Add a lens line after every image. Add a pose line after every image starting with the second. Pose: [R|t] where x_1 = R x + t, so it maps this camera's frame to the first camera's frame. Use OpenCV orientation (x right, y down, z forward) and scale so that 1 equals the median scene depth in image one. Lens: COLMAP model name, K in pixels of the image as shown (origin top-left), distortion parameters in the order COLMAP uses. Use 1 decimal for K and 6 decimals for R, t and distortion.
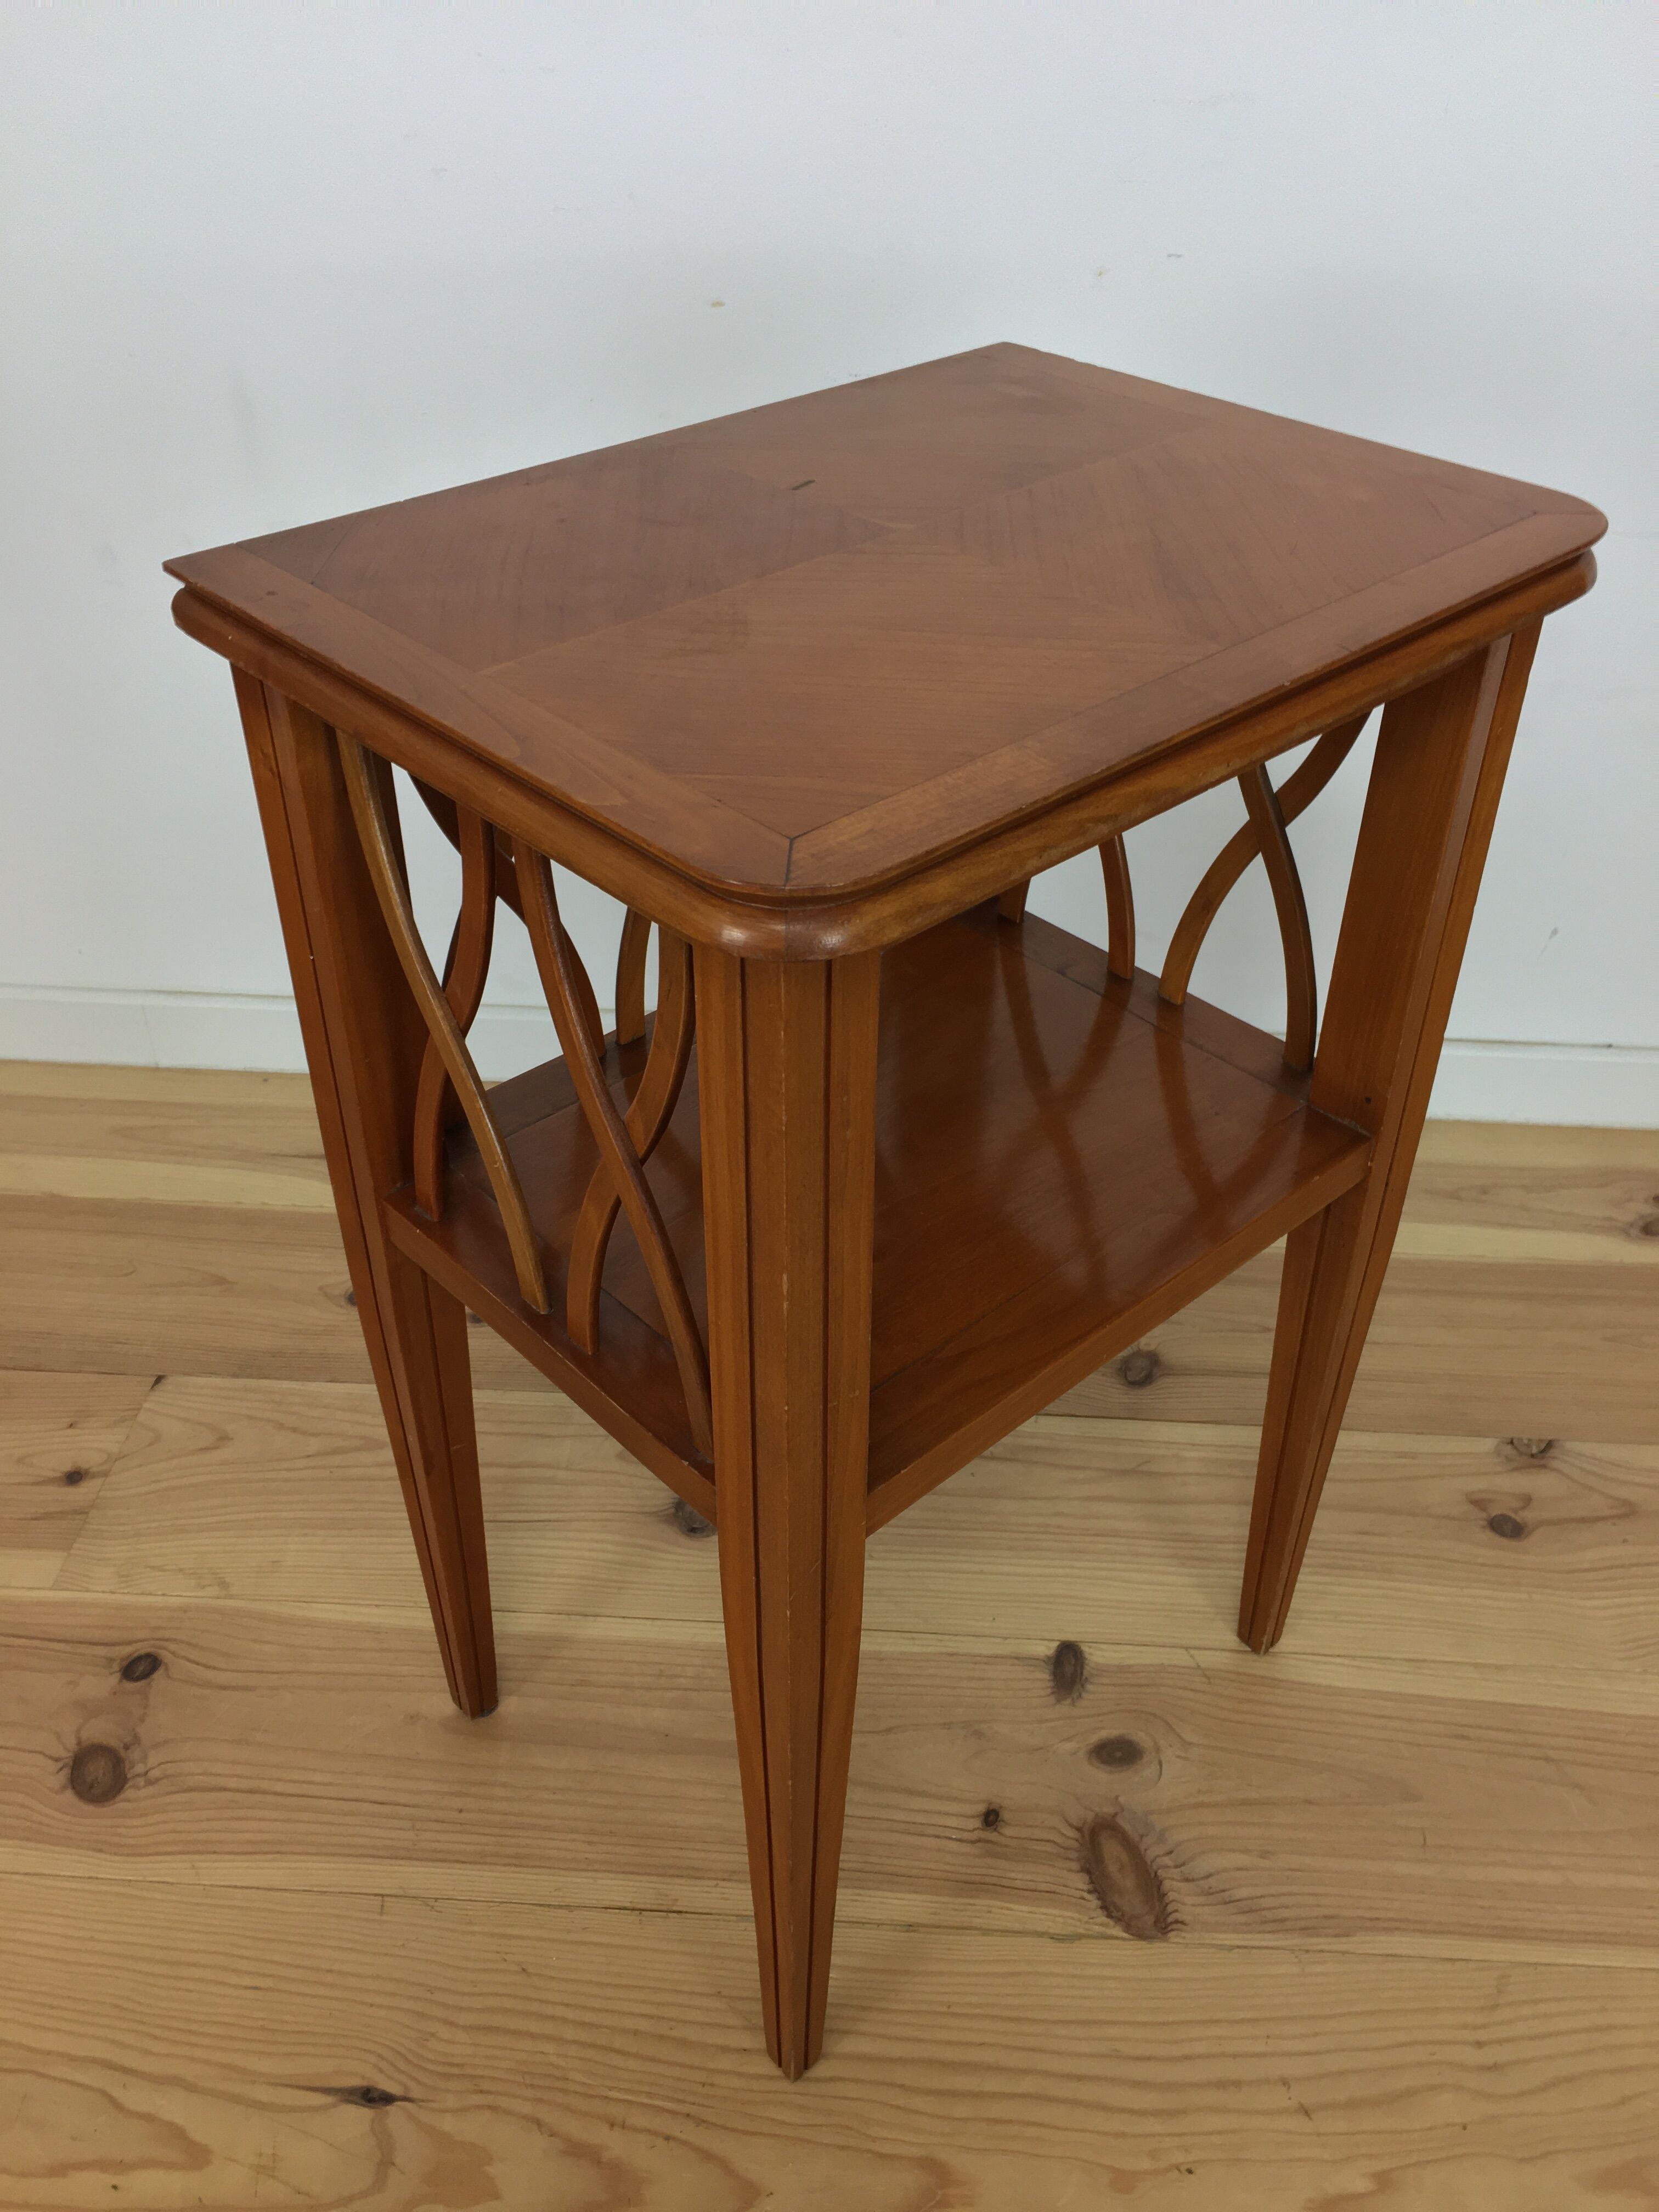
lens RADIAL K [[1871.9, 0, 833.2], [0, 1871.9, 1095.2], [0, 0, 1]] dist [0.072262, -0.114255]
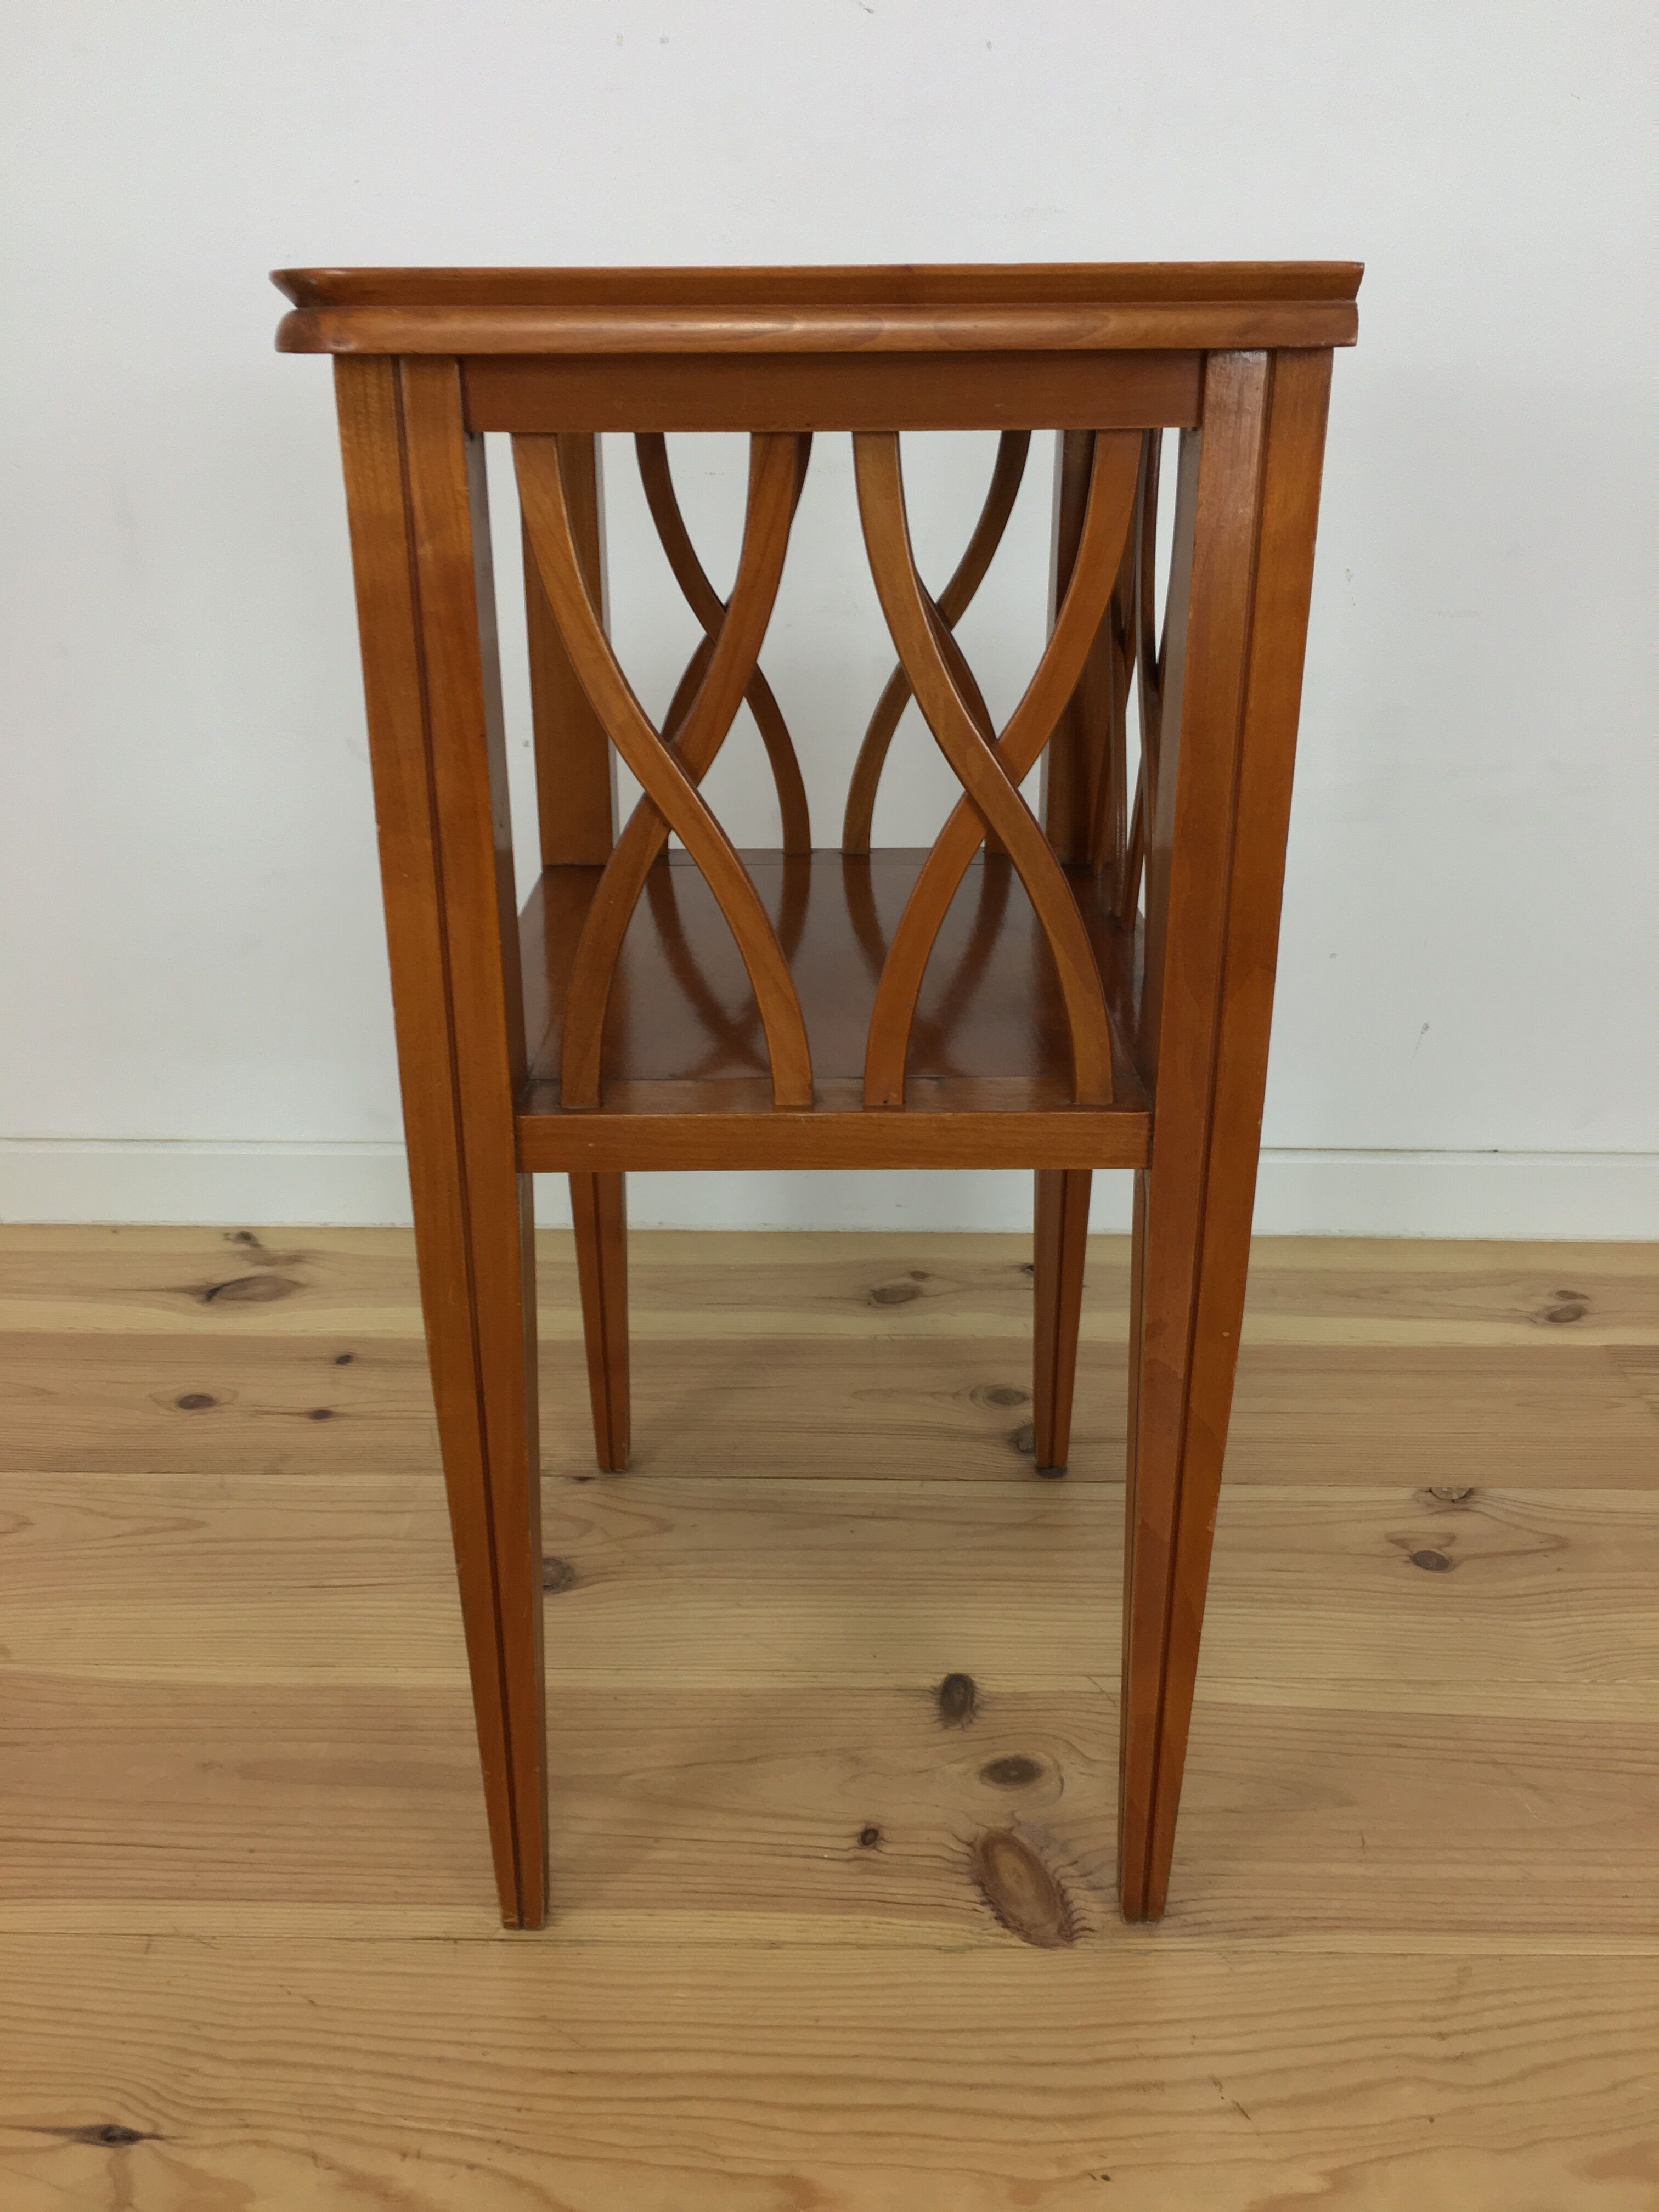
lens RADIAL K [[1871.9, 0, 835.3], [0, 1871.9, 1115.2], [0, 0, 1]] dist [0.072262, -0.114255]
pose [[0.999079, -0.022011, 0.036836, 0.043641], [0.030757, 0.965916, -0.257023, 0.286275], [-0.029923, 0.257919, 0.965703, 0.075373]]
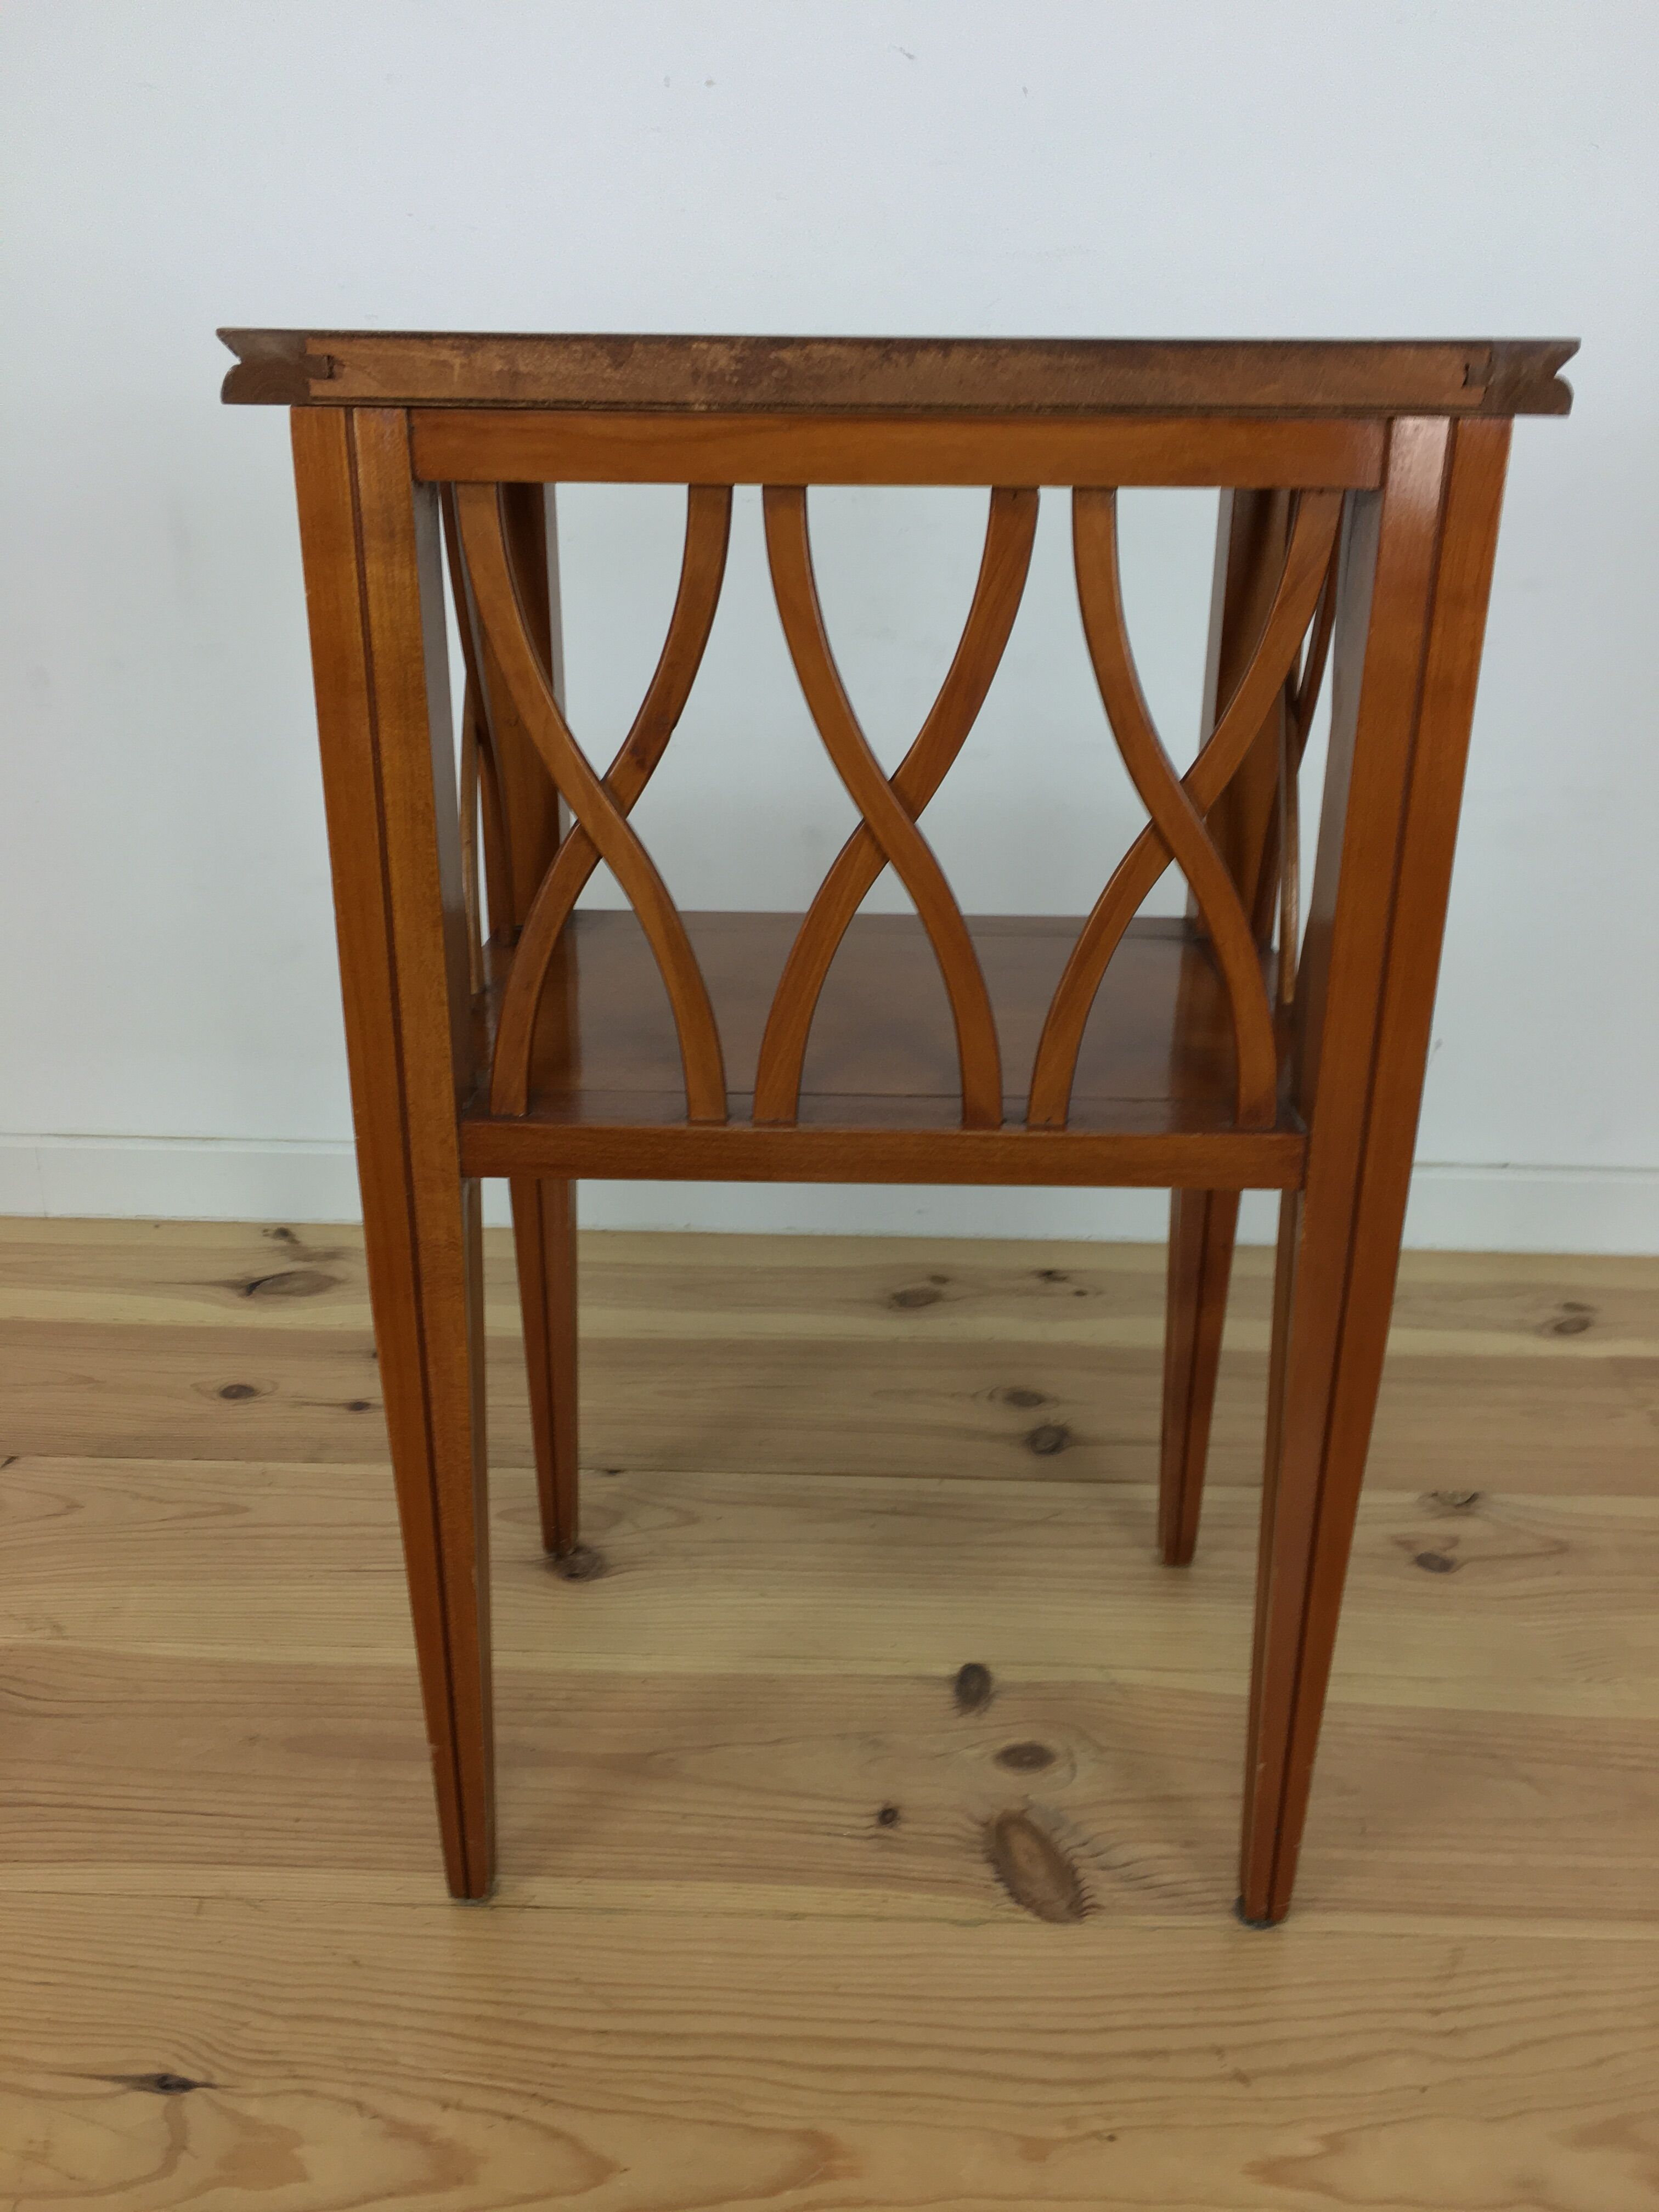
lens RADIAL K [[1871.9, 0, 836.1], [0, 1871.9, 1143.6], [0, 0, 1]] dist [0.072262, -0.114255]
pose [[0.999547, -0.009630, 0.028497, 0.036289], [0.016320, 0.969430, -0.244824, 0.292741], [-0.025268, 0.245178, 0.969149, 0.043780]]
